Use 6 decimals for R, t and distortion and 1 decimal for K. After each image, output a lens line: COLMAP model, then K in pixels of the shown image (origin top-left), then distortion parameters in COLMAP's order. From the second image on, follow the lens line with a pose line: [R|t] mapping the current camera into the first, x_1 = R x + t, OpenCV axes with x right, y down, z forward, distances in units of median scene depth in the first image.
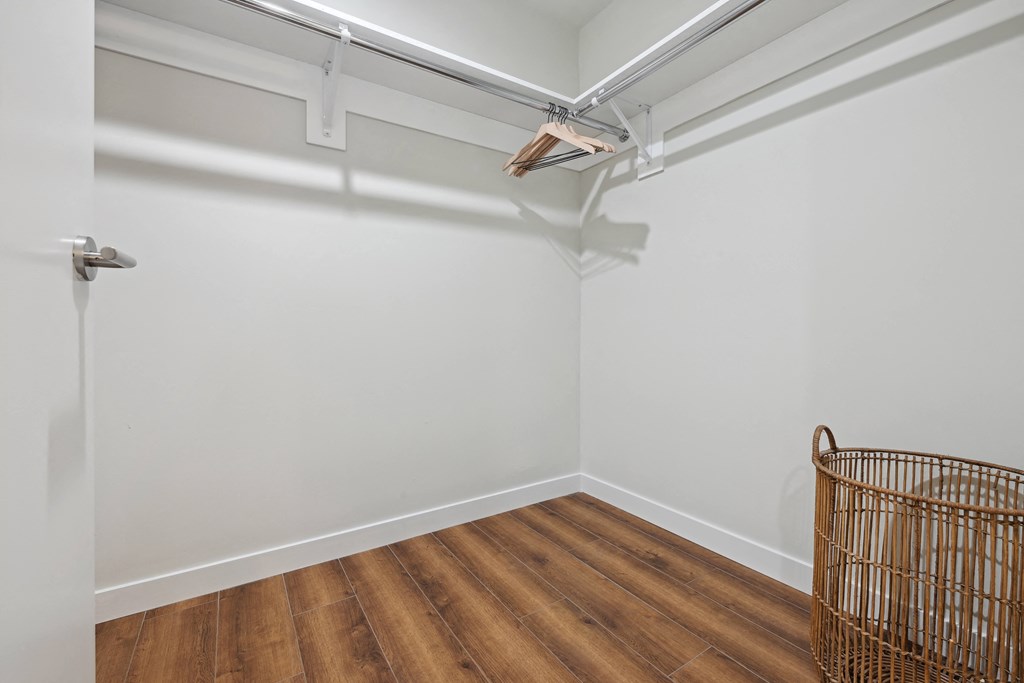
lens RADIAL K [[430.1, 0, 508.3], [0, 430.1, 334.6], [0, 0, 1]] dist [0.003341, -0.000021]
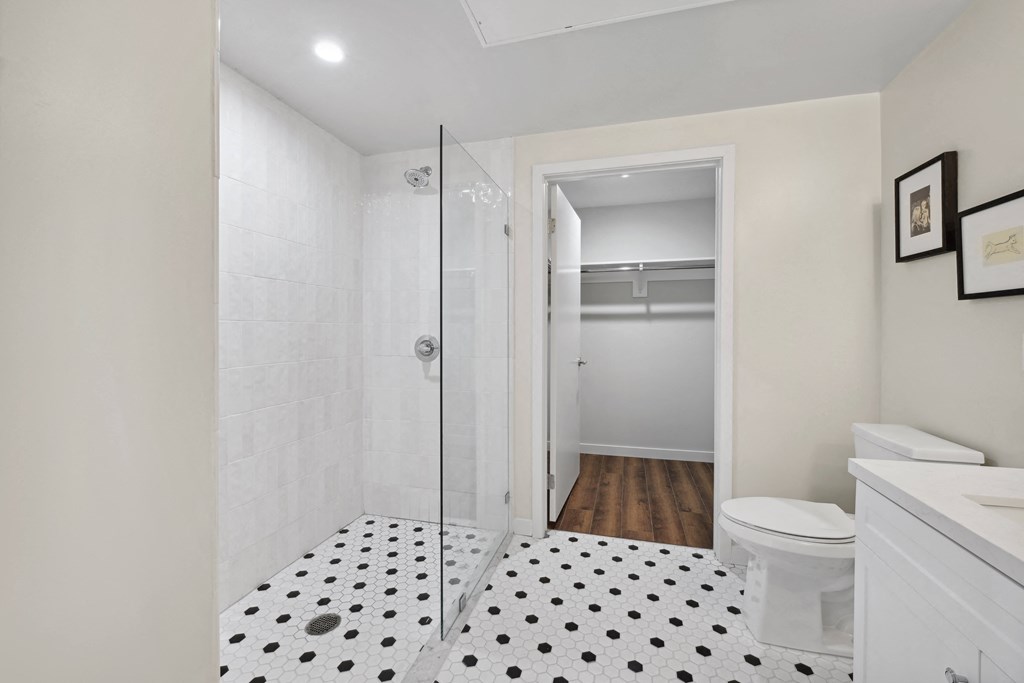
lens RADIAL K [[430.1, 0, 509.8], [0, 430.1, 334.4], [0, 0, 1]] dist [0.003341, -0.000021]
pose [[0.662798, 0.005444, -0.748778, 1.094449], [-0.003812, 0.999985, 0.003896, -0.243875], [0.748789, 0.000272, 0.662809, -1.428241]]
